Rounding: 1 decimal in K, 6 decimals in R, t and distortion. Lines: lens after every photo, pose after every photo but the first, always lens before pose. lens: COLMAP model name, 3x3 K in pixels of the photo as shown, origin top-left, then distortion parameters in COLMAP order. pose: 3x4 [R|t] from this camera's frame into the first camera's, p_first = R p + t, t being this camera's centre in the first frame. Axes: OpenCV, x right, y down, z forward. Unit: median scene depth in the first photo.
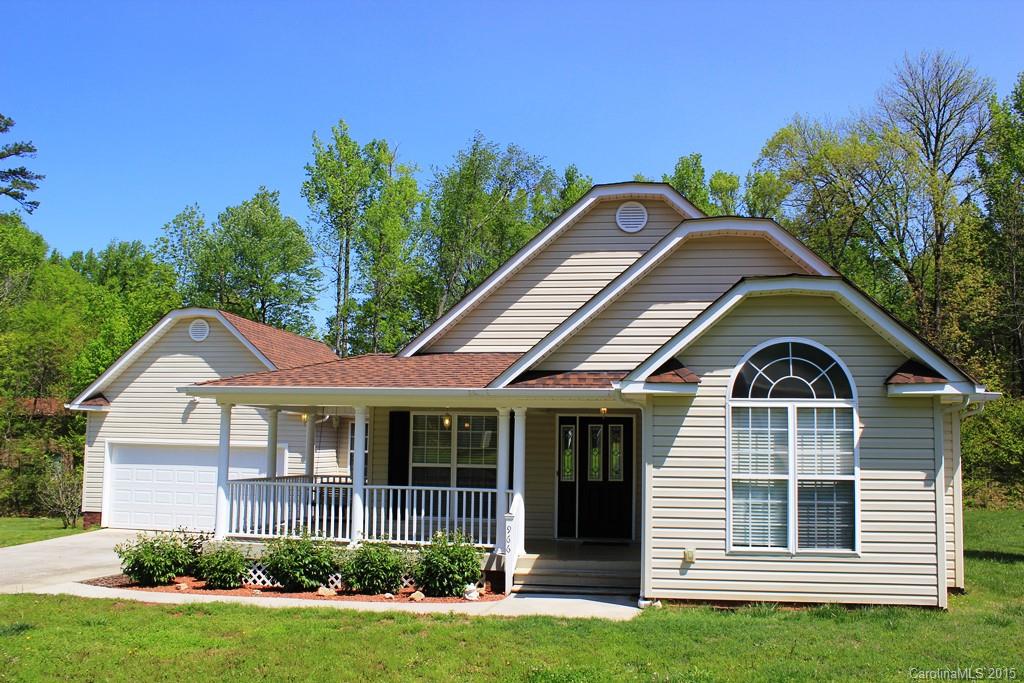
lens RADIAL K [[867.3, 0, 511.1], [0, 867.3, 355.5], [0, 0, 1]] dist [-0.163250, 0.164537]
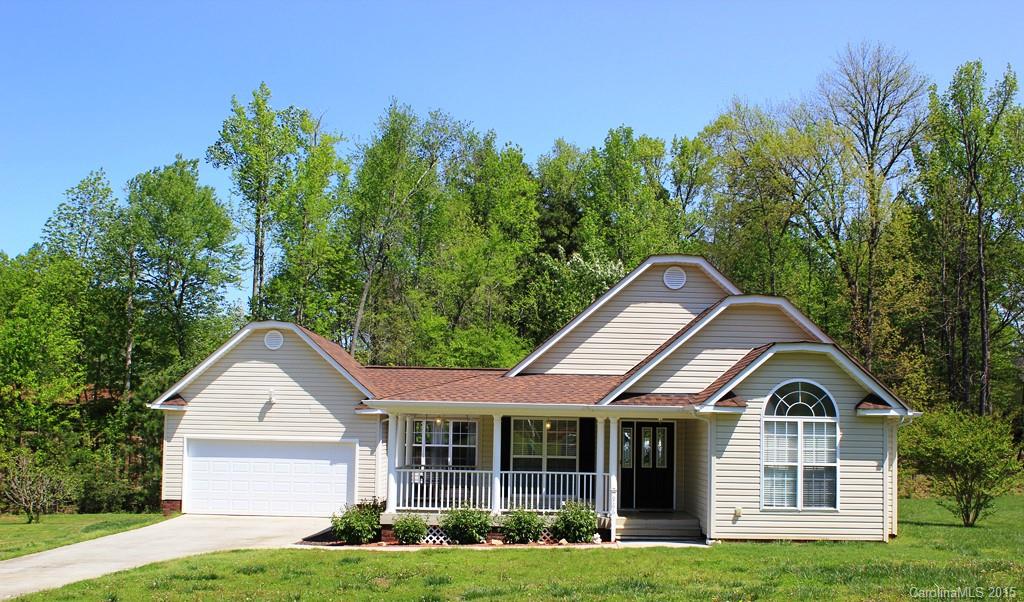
lens RADIAL K [[1096.4, 0, 511.9], [0, 1096.4, 353.5], [0, 0, 1]] dist [-0.088004, 0.006433]
pose [[0.987004, 0.014275, 0.160060, -0.474719], [-0.019659, 0.999291, 0.032106, -0.108326], [-0.159488, -0.034835, 0.986585, -0.832208]]
